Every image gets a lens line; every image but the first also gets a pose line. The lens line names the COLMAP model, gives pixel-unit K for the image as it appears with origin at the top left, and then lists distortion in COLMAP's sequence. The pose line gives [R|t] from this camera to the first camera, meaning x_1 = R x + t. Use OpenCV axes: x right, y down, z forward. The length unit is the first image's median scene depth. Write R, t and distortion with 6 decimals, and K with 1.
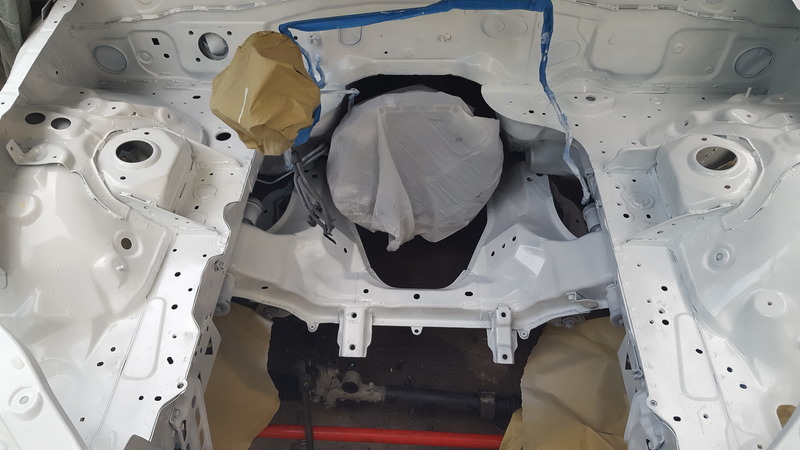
lens RADIAL K [[597.3, 0, 400.0], [0, 597.3, 225.0], [0, 0, 1]] dist [0.031359, -0.009013]
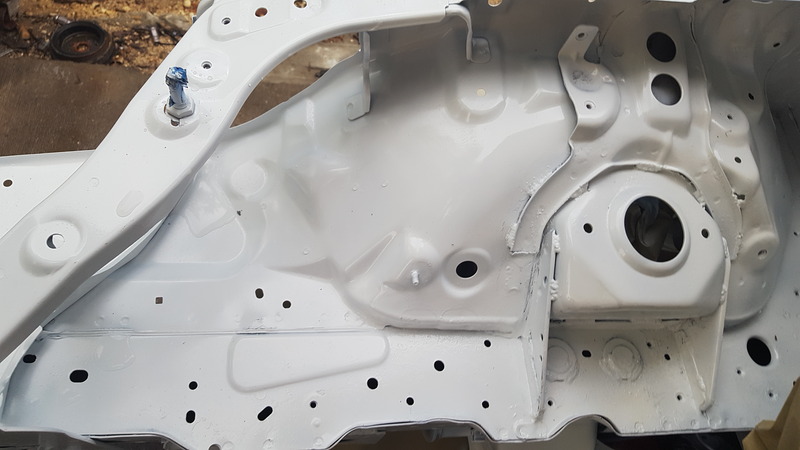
lens RADIAL K [[597.3, 0, 400.0], [0, 597.3, 225.0], [0, 0, 1]] dist [0.031359, -0.009013]
pose [[0.121125, 0.909173, -0.398414, -0.267054], [-0.878492, 0.285051, 0.383403, -0.127214], [0.462148, 0.303564, 0.833228, 0.478929]]
